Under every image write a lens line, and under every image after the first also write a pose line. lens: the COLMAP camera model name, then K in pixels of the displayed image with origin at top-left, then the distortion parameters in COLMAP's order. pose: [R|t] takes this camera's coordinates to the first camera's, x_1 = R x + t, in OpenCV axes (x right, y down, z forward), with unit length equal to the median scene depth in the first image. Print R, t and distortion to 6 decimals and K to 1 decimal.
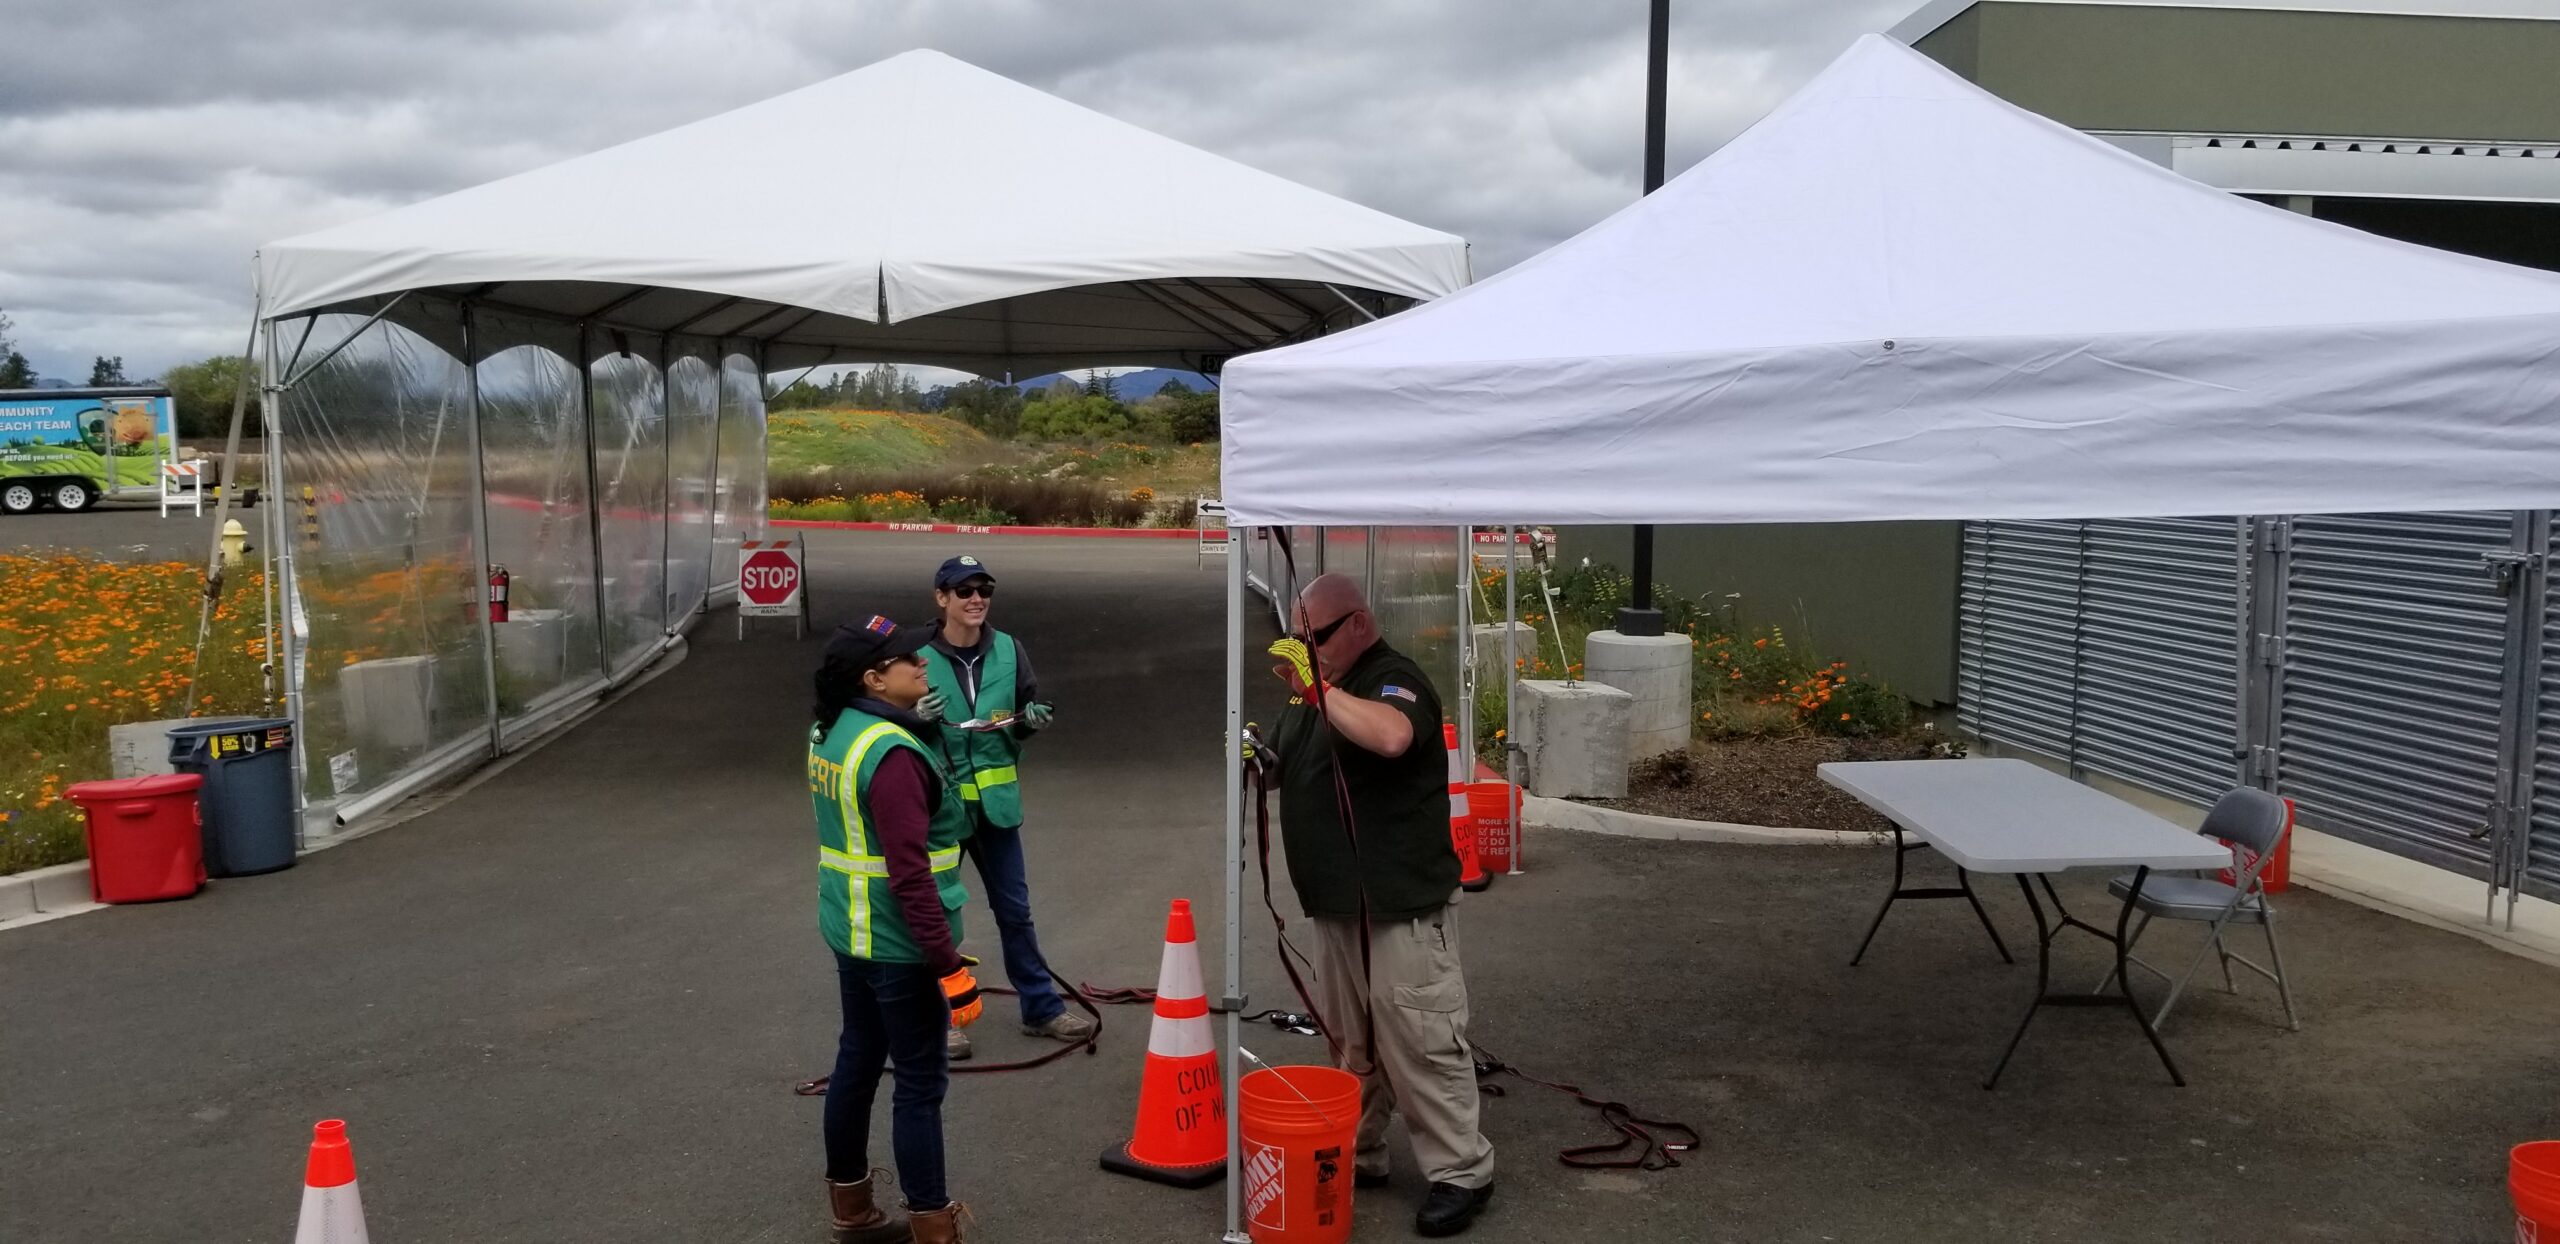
lens RADIAL K [[1994.9, 0, 1262.9], [0, 1994.9, 616.2], [0, 0, 1]] dist [0.088931, -0.134542]
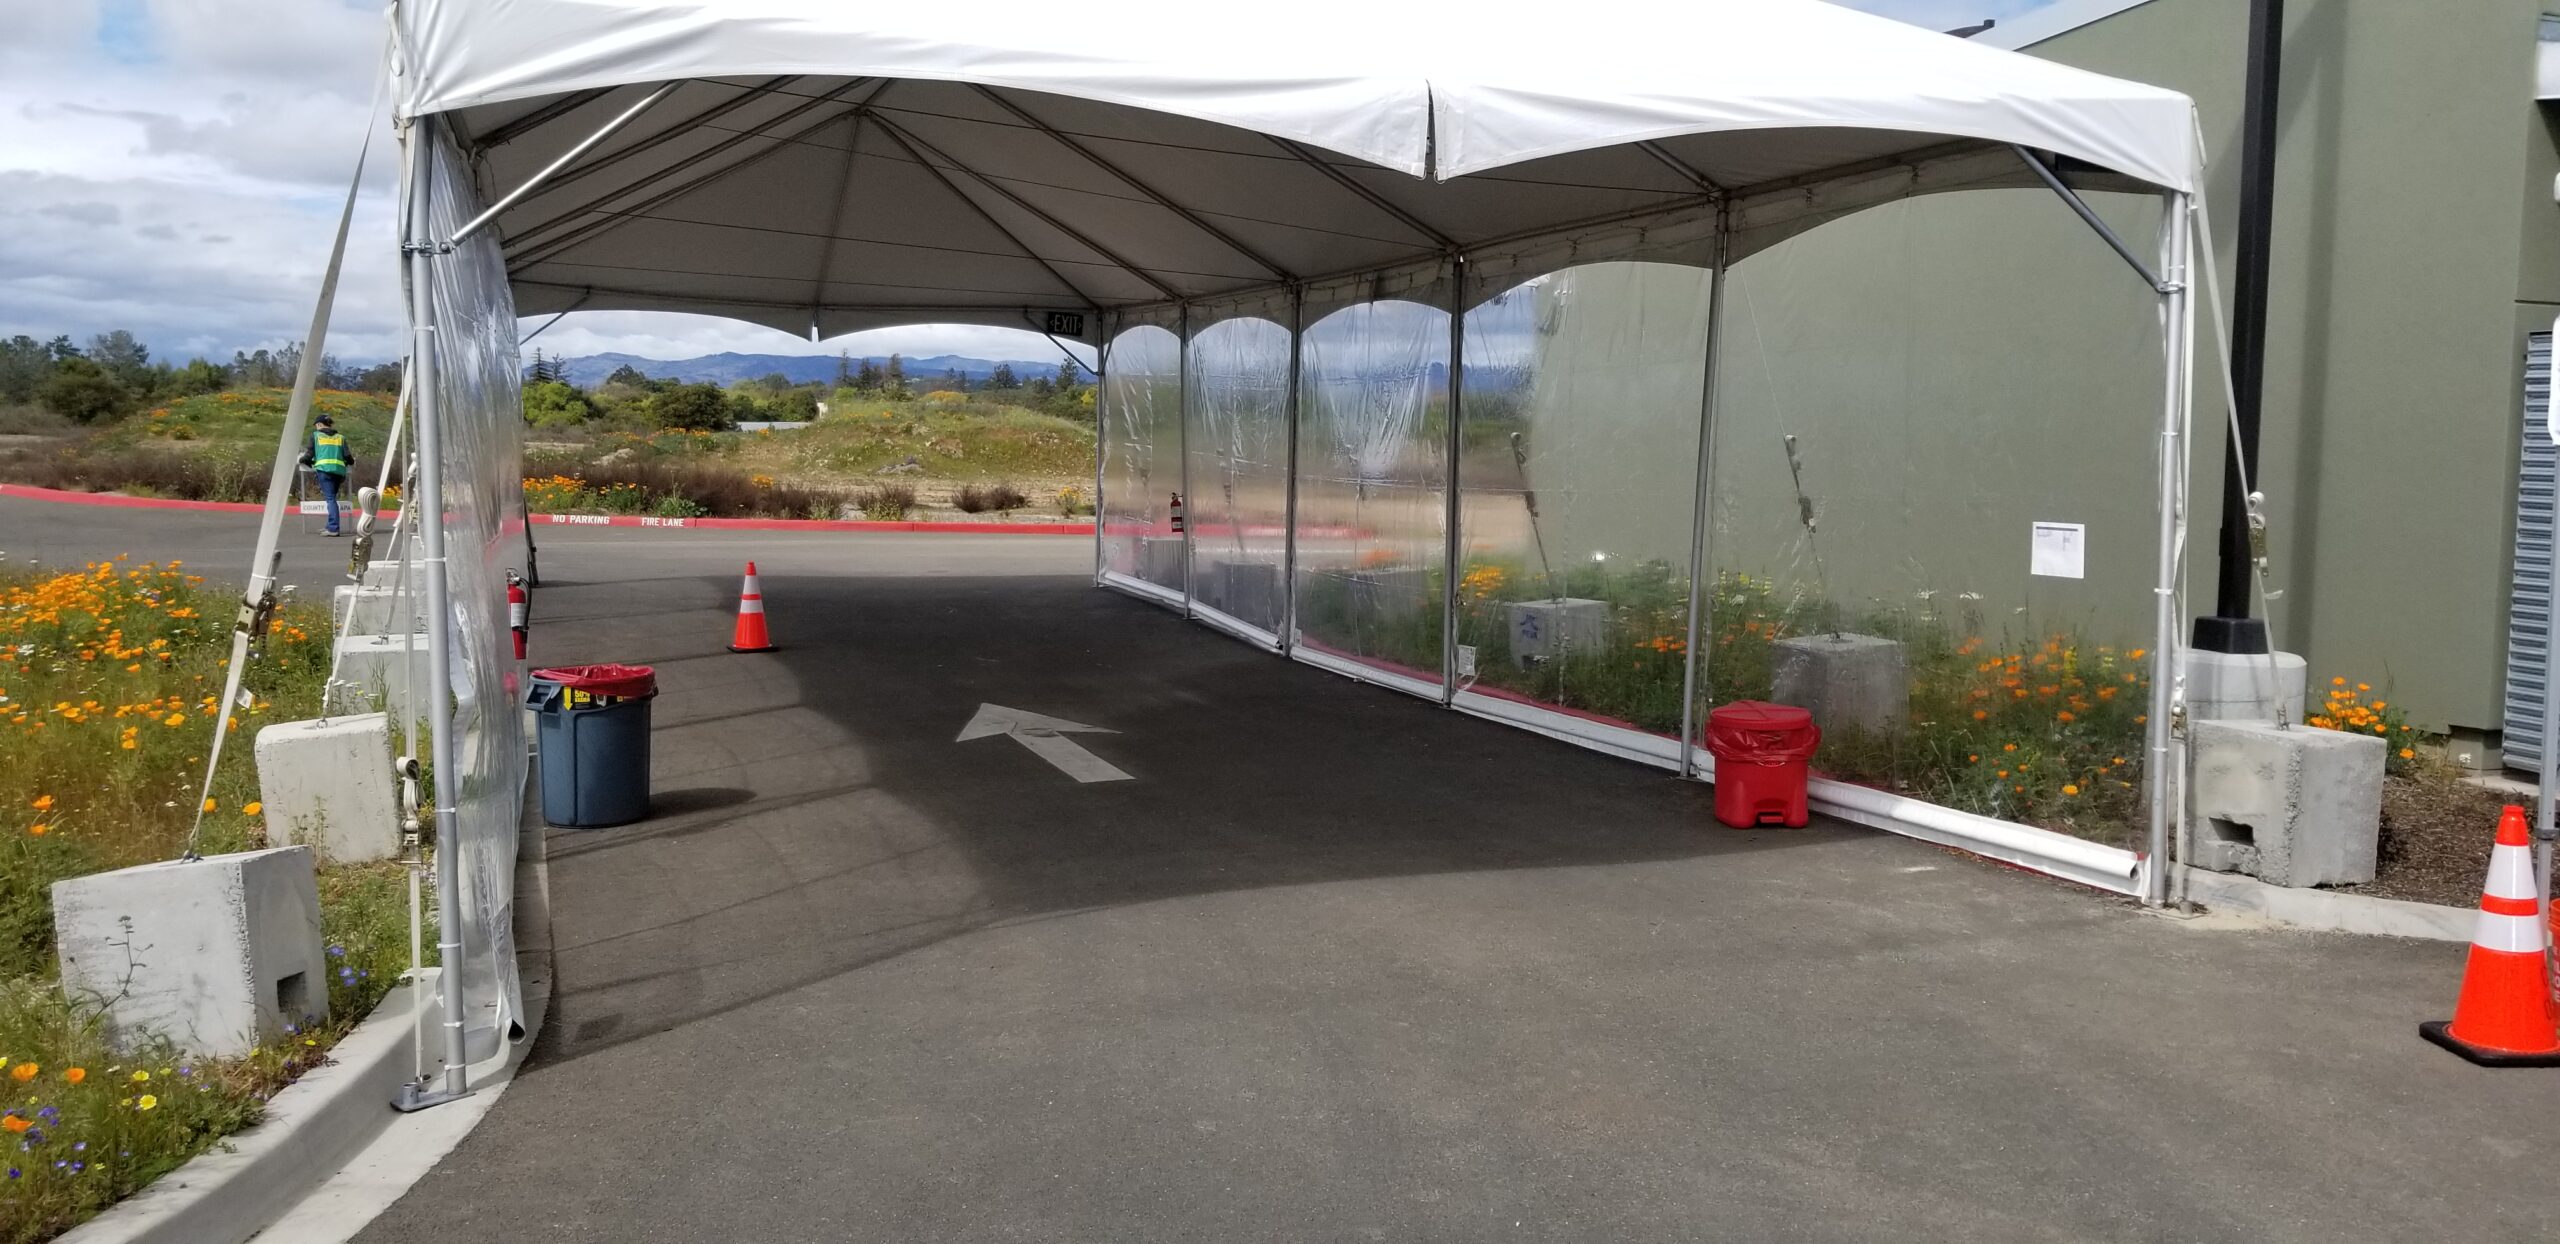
lens RADIAL K [[2032.4, 0, 1315.7], [0, 2032.4, 594.6], [0, 0, 1]] dist [0.050898, -0.077928]
pose [[0.964316, -0.010215, 0.264556, -0.415125], [0.012720, 0.999889, -0.007756, -0.013007], [-0.264447, 0.010844, 0.964339, 0.420122]]
